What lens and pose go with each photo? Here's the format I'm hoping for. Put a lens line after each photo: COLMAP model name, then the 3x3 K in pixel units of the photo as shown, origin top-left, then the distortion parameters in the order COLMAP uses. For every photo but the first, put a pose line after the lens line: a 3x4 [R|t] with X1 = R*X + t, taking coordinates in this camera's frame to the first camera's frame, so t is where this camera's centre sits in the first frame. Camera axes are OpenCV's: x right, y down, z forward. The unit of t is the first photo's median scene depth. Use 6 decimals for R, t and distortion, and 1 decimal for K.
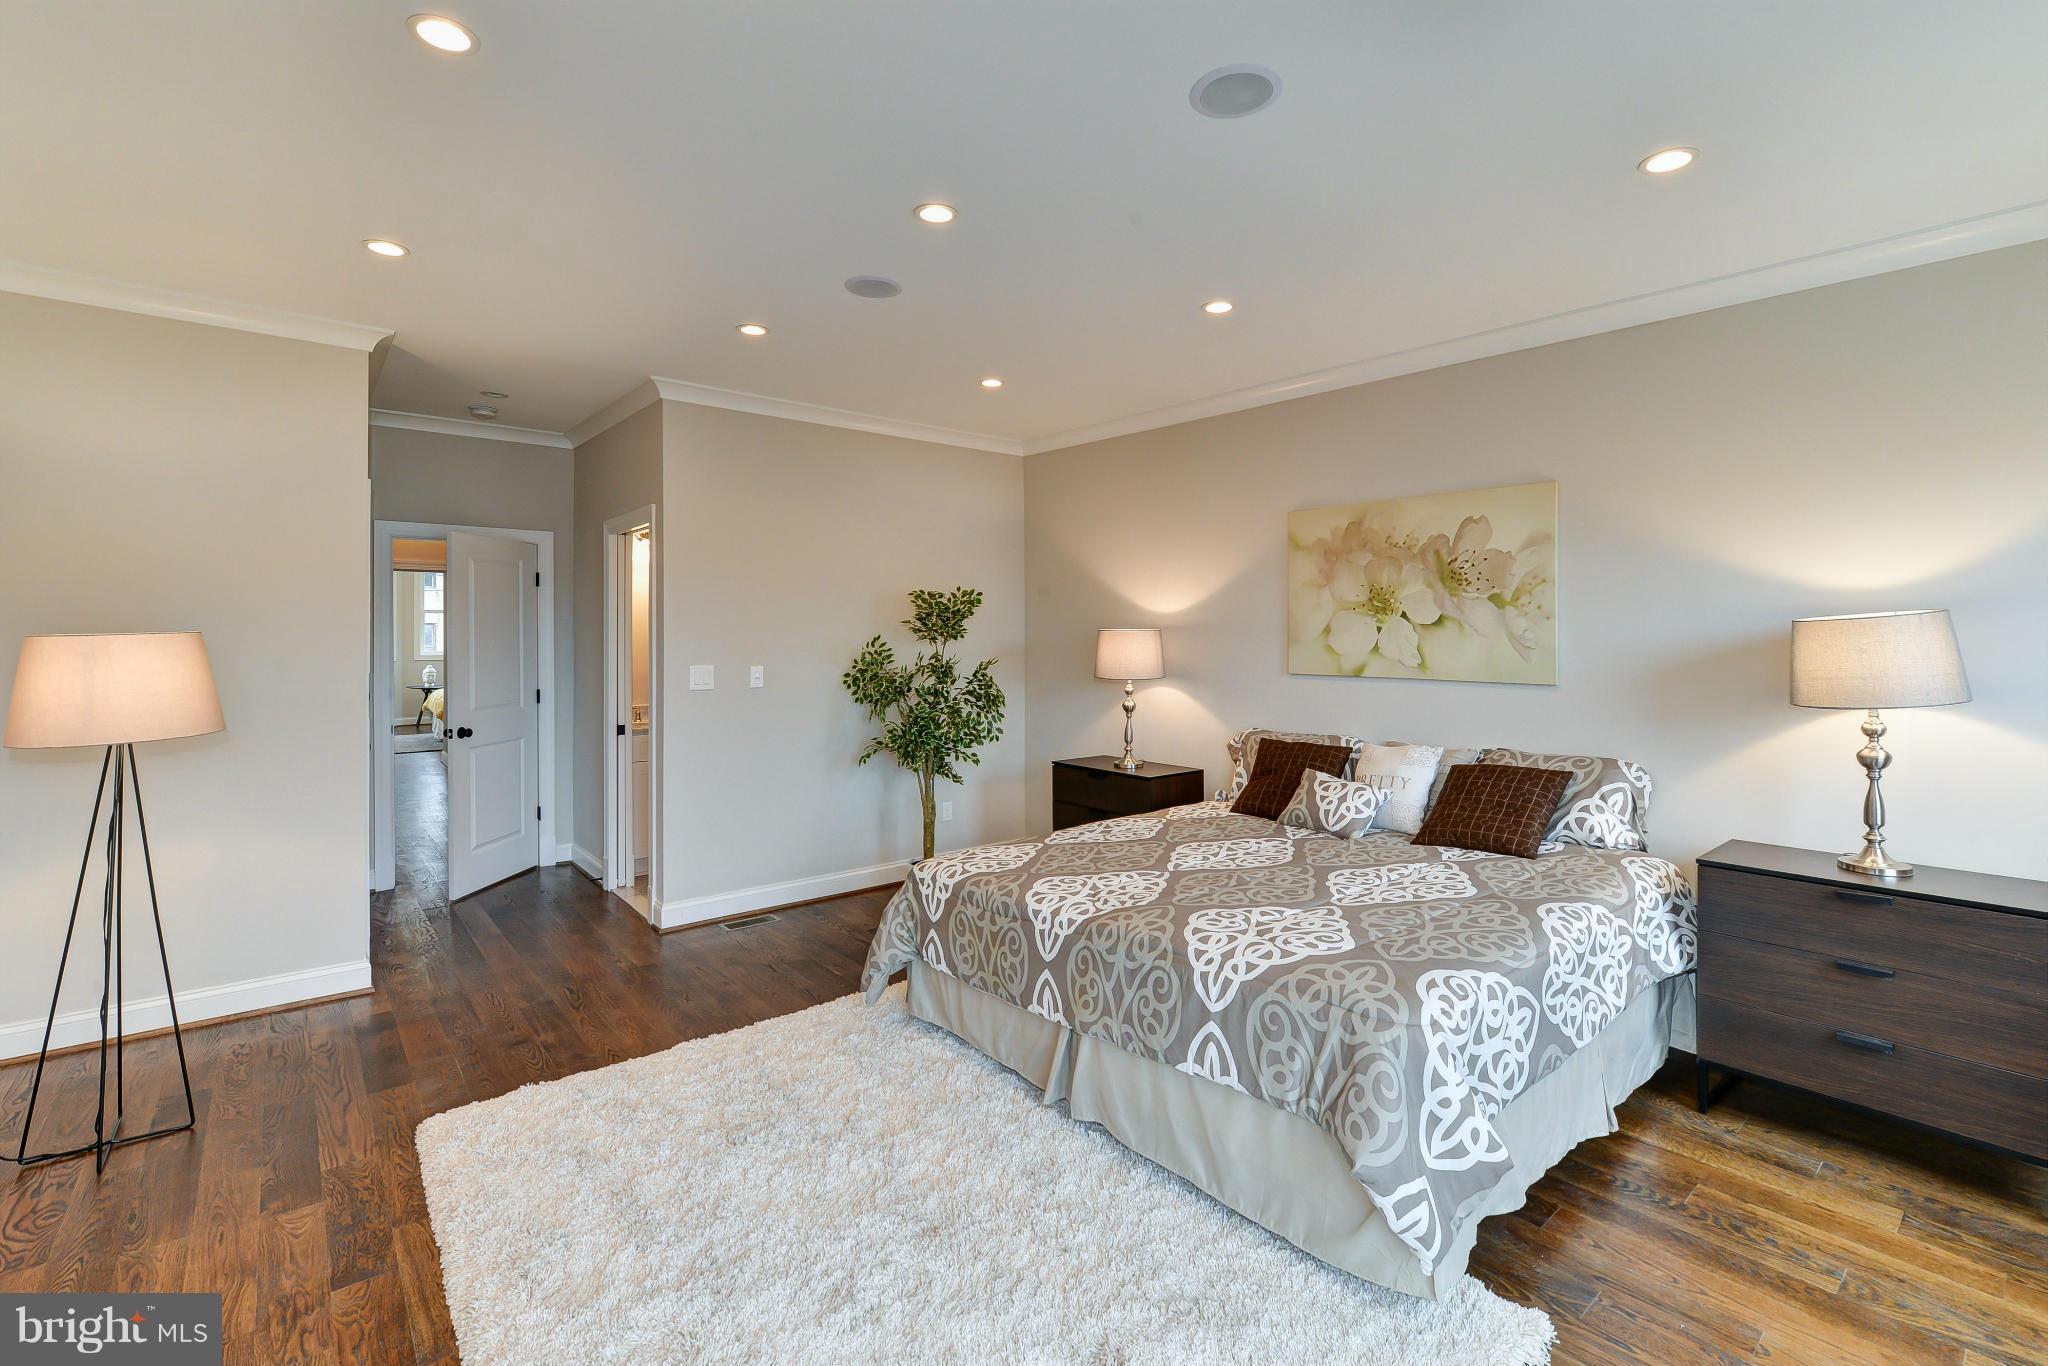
lens RADIAL K [[879.7, 0, 1040.4], [0, 879.7, 656.2], [0, 0, 1]] dist [-0.000925, -0.000198]
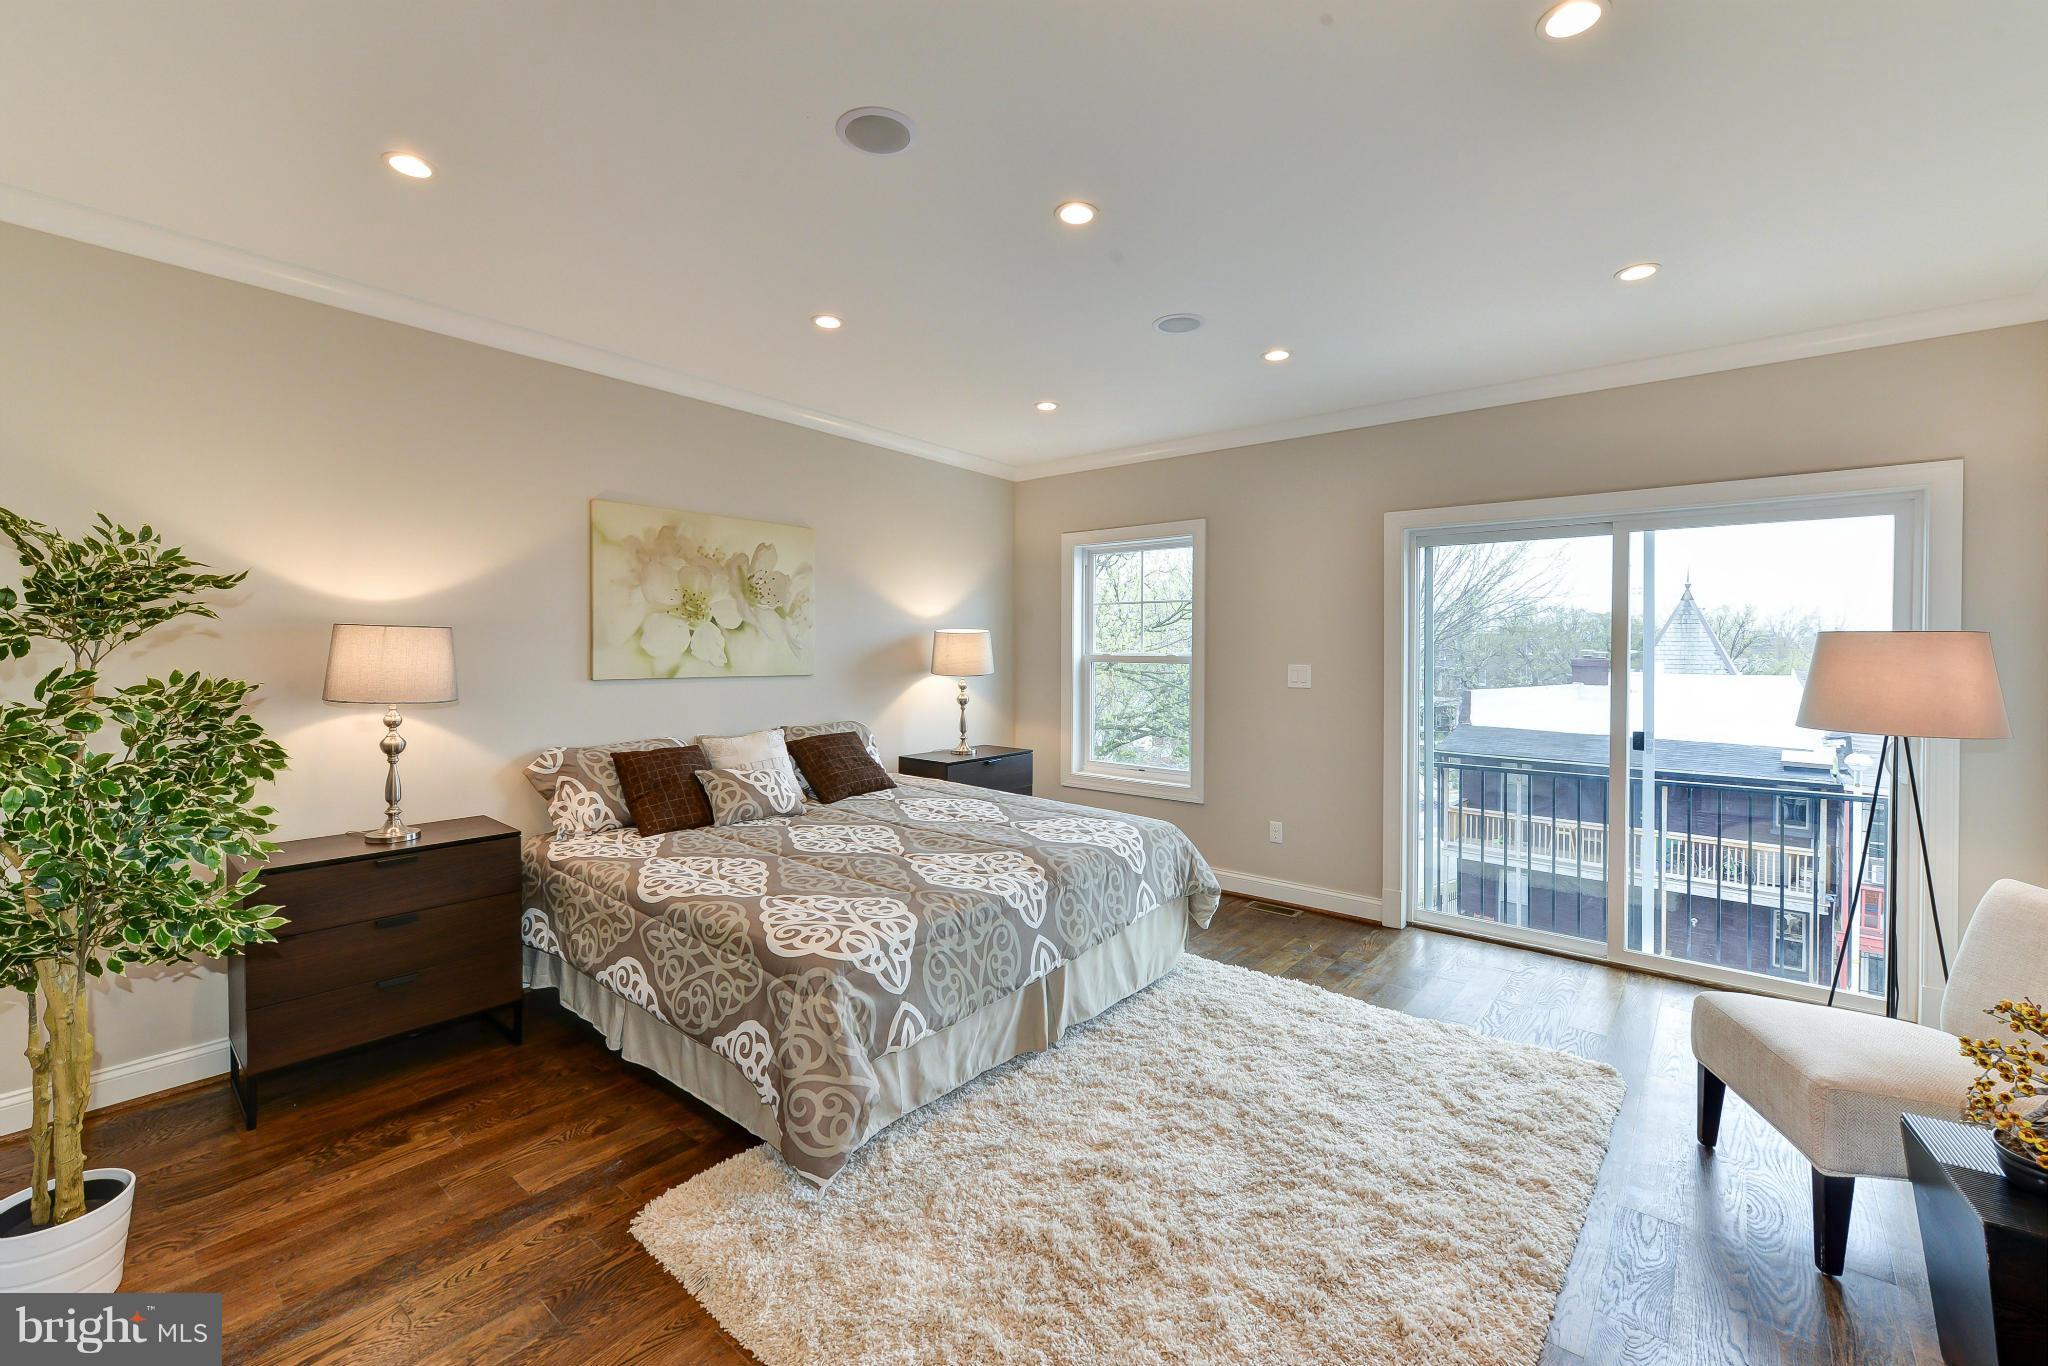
lens RADIAL K [[824.6, 0, 1015.8], [0, 824.6, 660.2], [0, 0, 1]] dist [-0.000298, -0.000051]
pose [[-0.144495, -0.016738, 0.989364, -0.655552], [0.020408, 0.999594, 0.019892, -0.008934], [-0.989295, 0.023066, -0.144094, 0.754263]]
